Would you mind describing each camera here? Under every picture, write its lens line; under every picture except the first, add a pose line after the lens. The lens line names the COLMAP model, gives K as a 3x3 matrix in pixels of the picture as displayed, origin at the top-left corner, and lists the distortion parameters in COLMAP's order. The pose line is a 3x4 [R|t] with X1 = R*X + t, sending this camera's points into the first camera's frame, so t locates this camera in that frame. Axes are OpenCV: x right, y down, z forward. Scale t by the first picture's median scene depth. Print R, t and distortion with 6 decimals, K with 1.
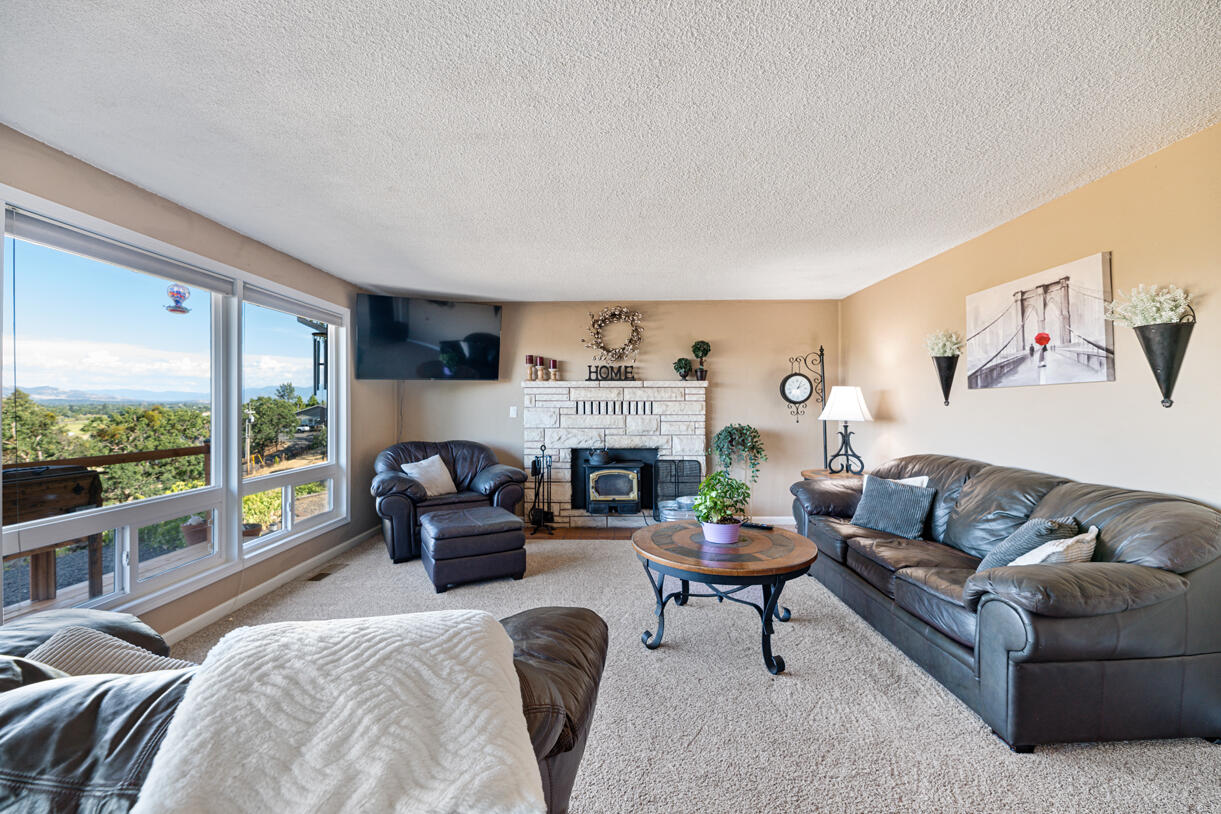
lens RADIAL K [[495.1, 0, 608.1], [0, 495.1, 402.9], [0, 0, 1]] dist [-0.006014, -0.001791]
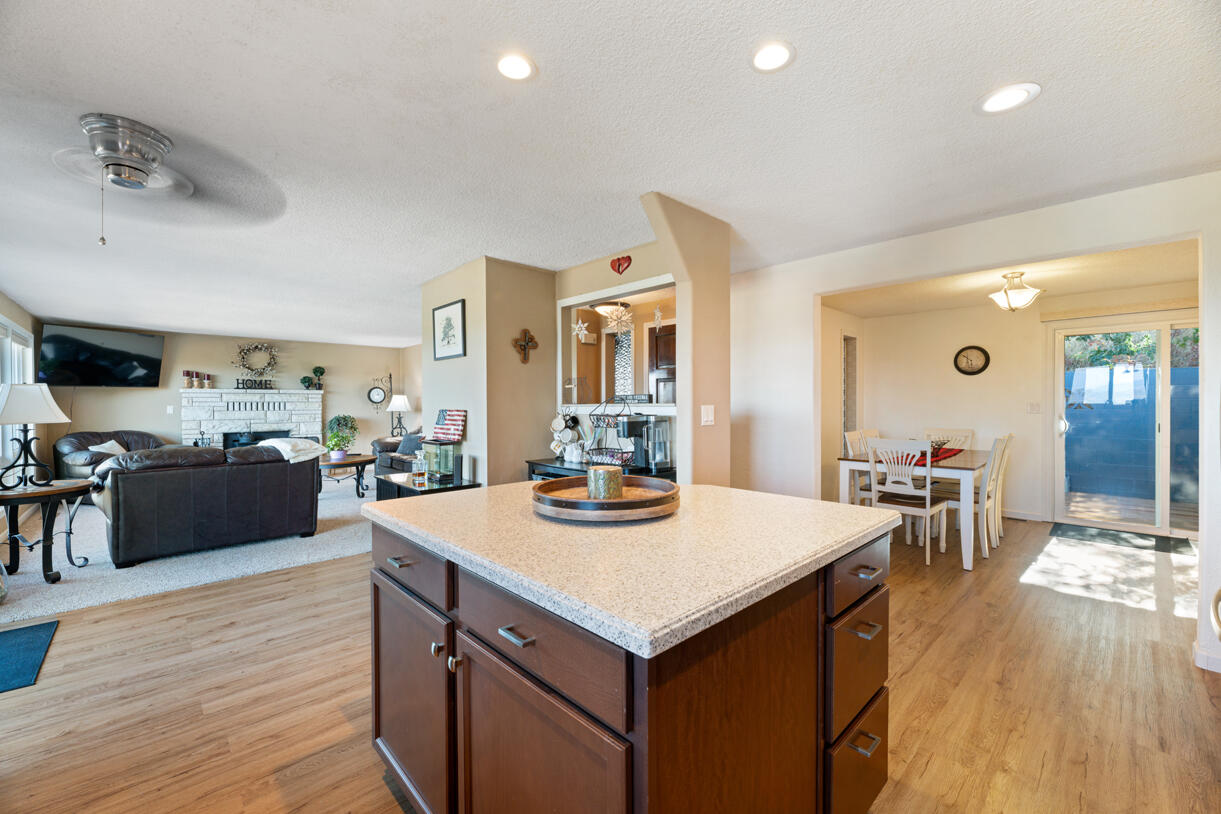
lens RADIAL K [[495.1, 0, 604.4], [0, 495.1, 402.2], [0, 0, 1]] dist [-0.006014, -0.001791]
pose [[0.723030, -0.001416, 0.690816, -0.274084], [0.002440, 0.999997, -0.000504, 0.000318], [-0.690813, 0.002050, 0.723031, -0.902434]]
